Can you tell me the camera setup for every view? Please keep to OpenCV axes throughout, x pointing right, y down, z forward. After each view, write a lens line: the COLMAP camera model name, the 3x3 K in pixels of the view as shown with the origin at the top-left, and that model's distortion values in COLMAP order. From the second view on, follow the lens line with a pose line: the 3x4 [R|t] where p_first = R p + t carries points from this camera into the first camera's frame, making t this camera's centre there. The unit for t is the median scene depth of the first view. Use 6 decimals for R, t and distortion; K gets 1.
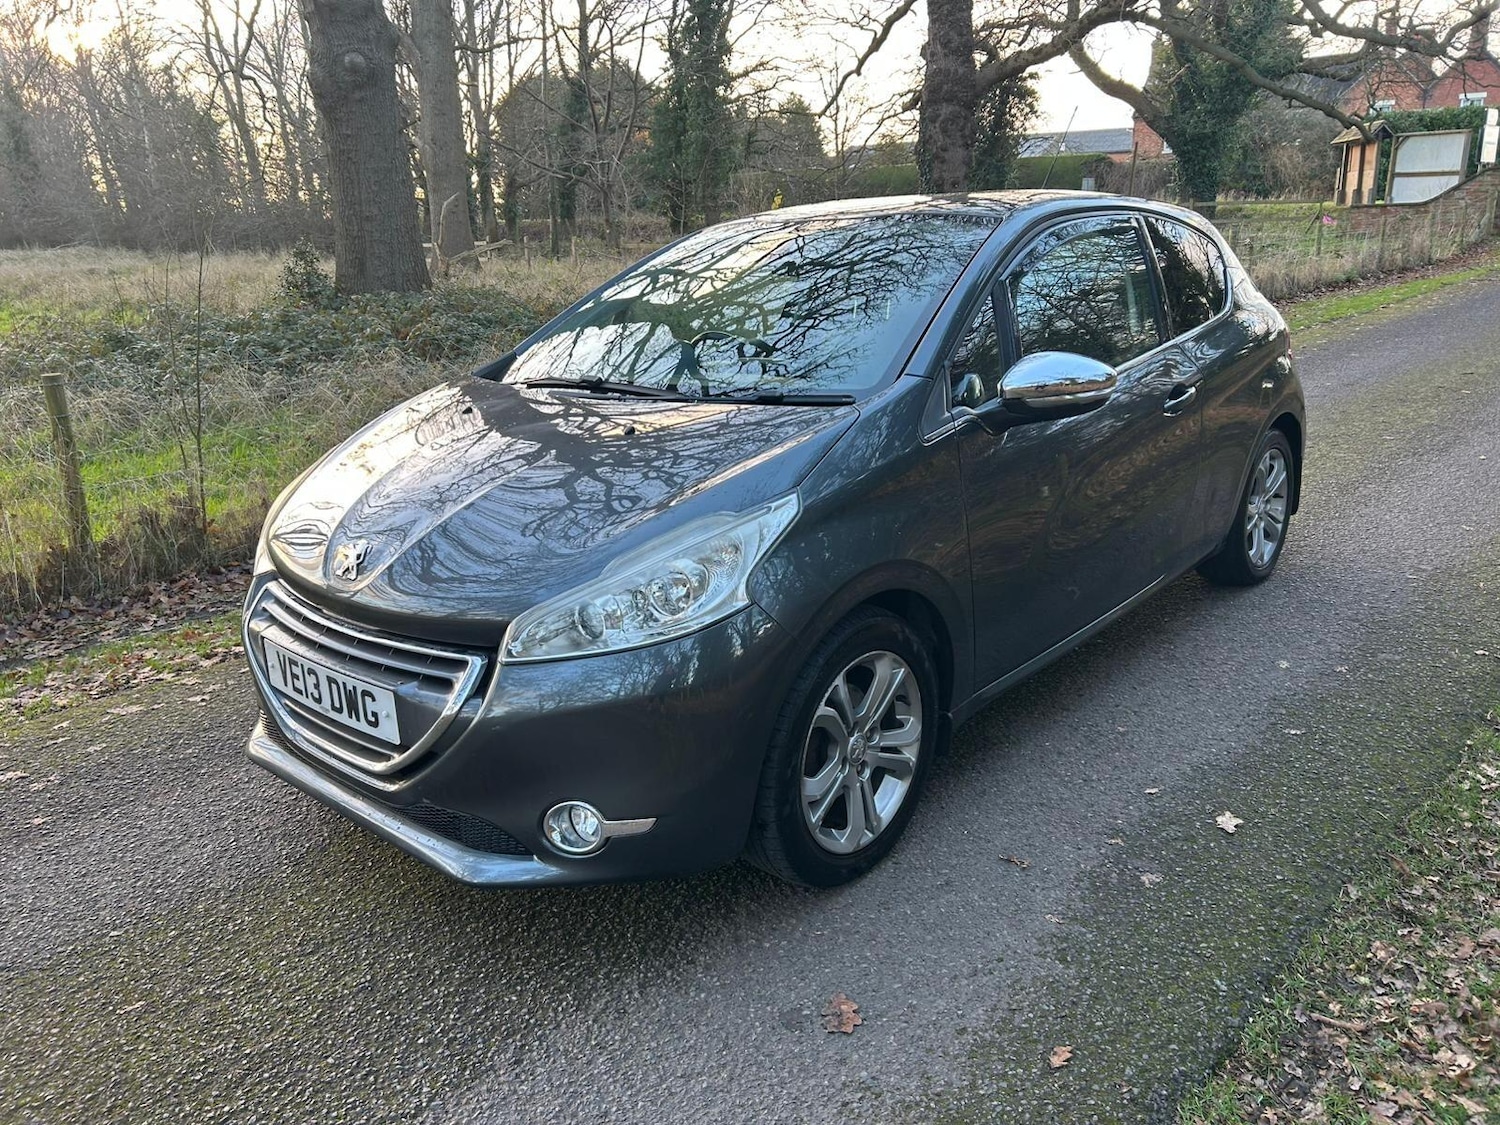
lens RADIAL K [[1135.4, 0, 740.4], [0, 1135.4, 561.0], [0, 0, 1]] dist [0.054550, -0.060775]
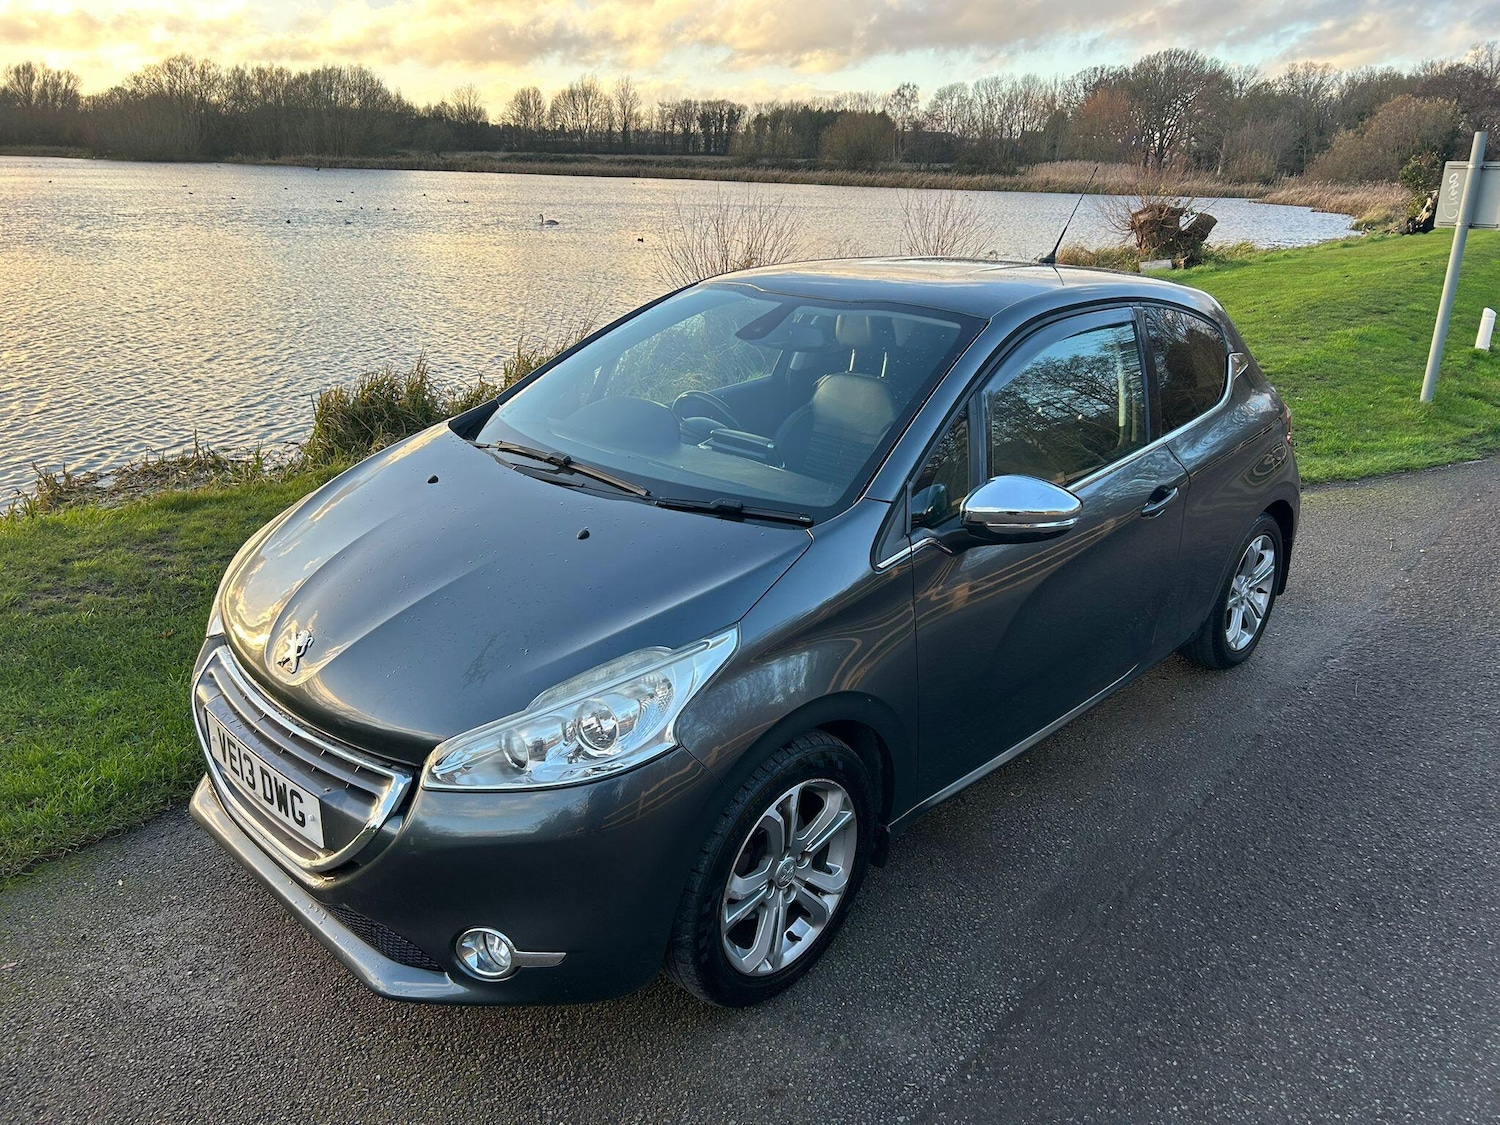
lens RADIAL K [[1135.4, 0, 749.8], [0, 1135.4, 557.7], [0, 0, 1]] dist [0.054550, -0.060775]
pose [[0.996973, 0.076791, -0.012172, 0.059340], [-0.076168, 0.996064, 0.045335, -0.145634], [0.015605, -0.044271, 0.998898, 0.008046]]
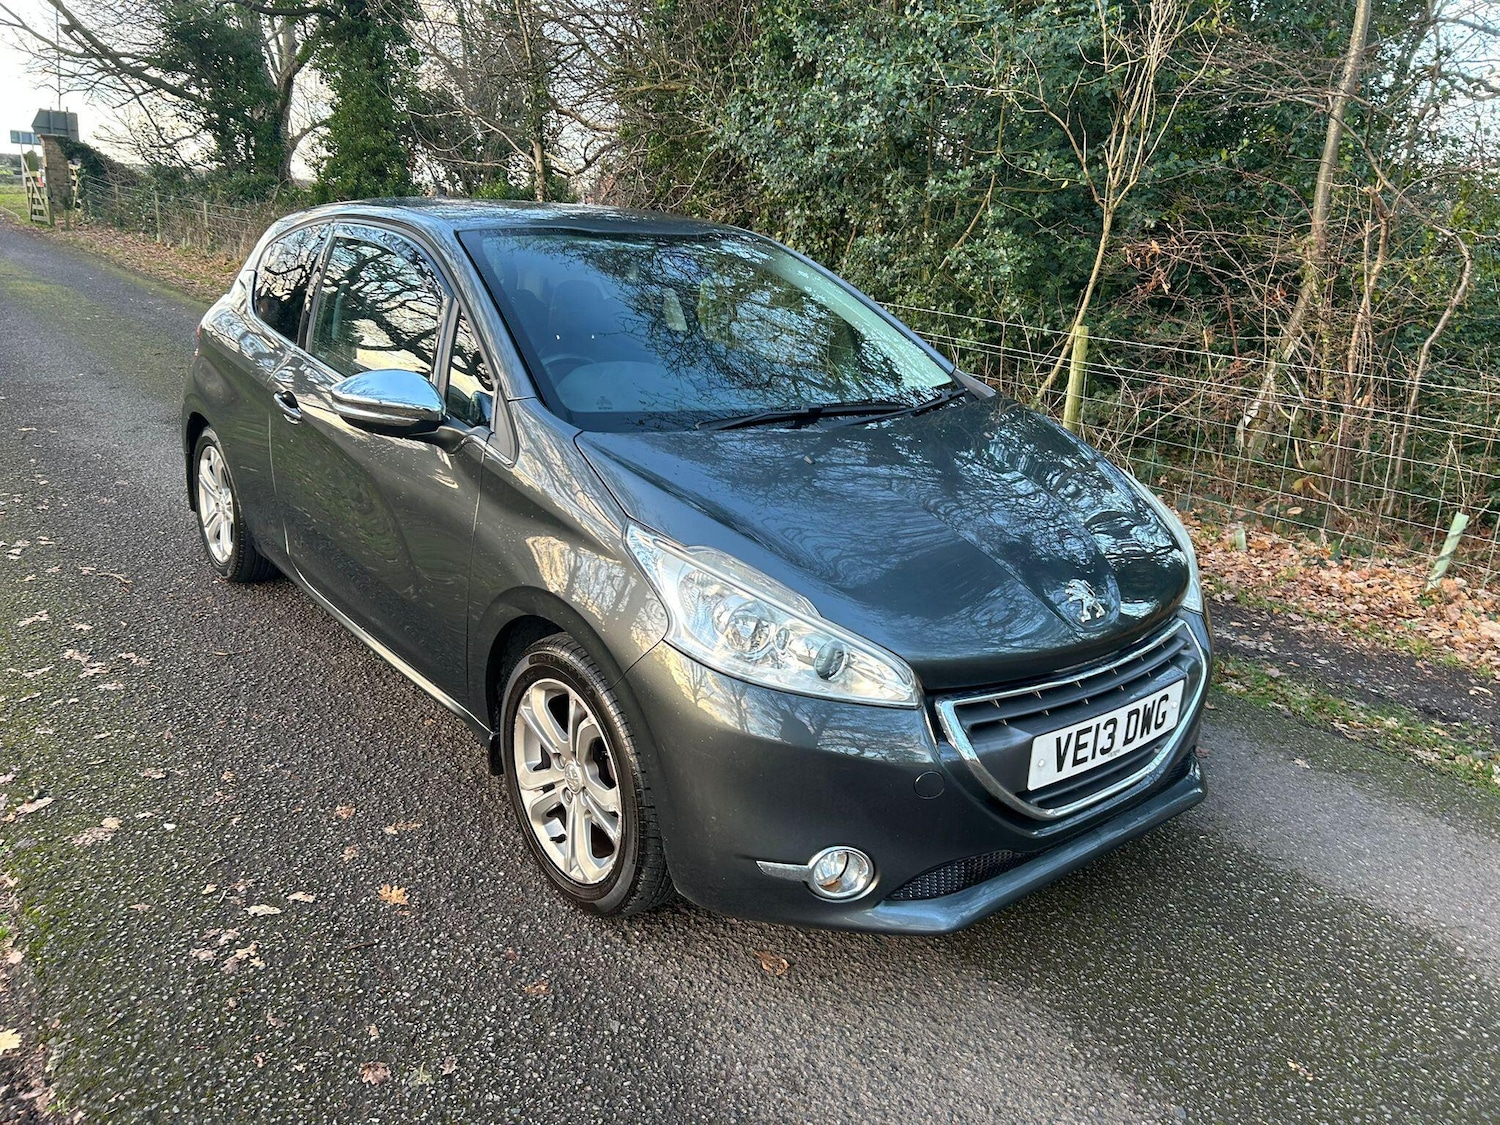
lens RADIAL K [[1135.4, 0, 745.4], [0, 1135.4, 554.5], [0, 0, 1]] dist [0.054550, -0.060775]
pose [[0.143733, -0.240037, 0.960064, -1.202297], [0.220522, 0.953513, 0.205385, -0.277884], [-0.964734, 0.182195, 0.189984, 1.000365]]
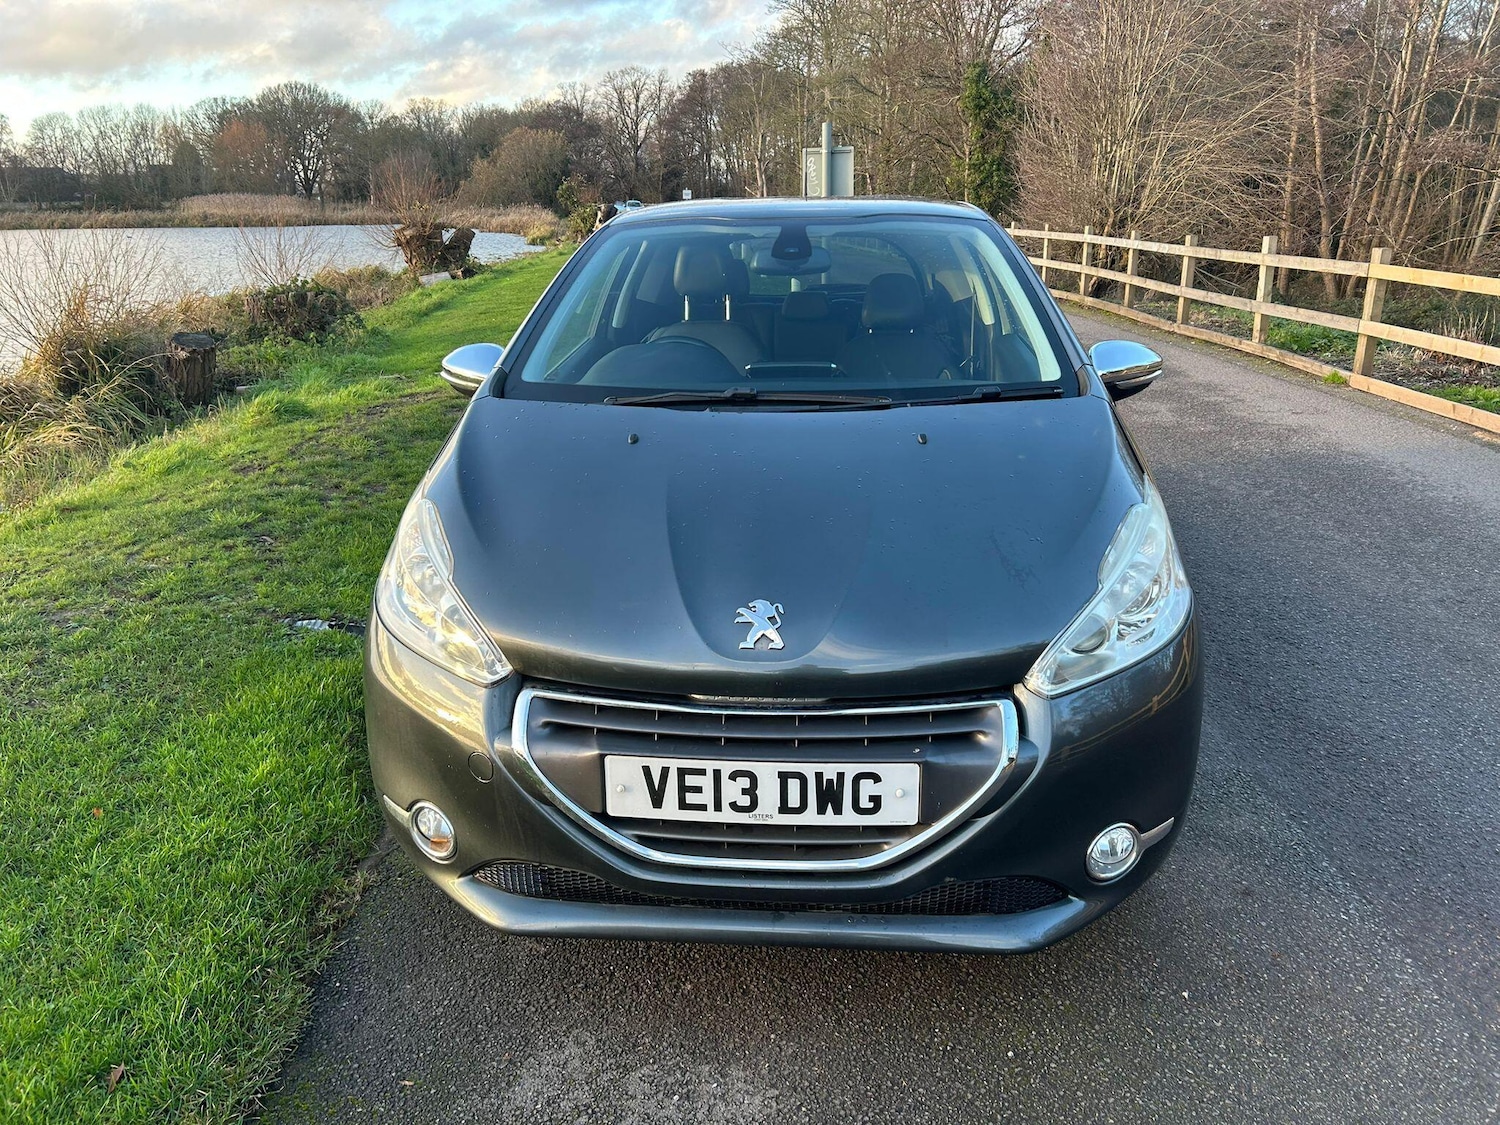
lens RADIAL K [[1135.4, 0, 740.4], [0, 1135.4, 551.0], [0, 0, 1]] dist [0.054550, -0.060775]
pose [[0.793060, -0.146352, 0.591300, -0.754656], [0.153173, 0.987431, 0.038960, -0.079931], [-0.589570, 0.059674, 0.805510, 0.329370]]
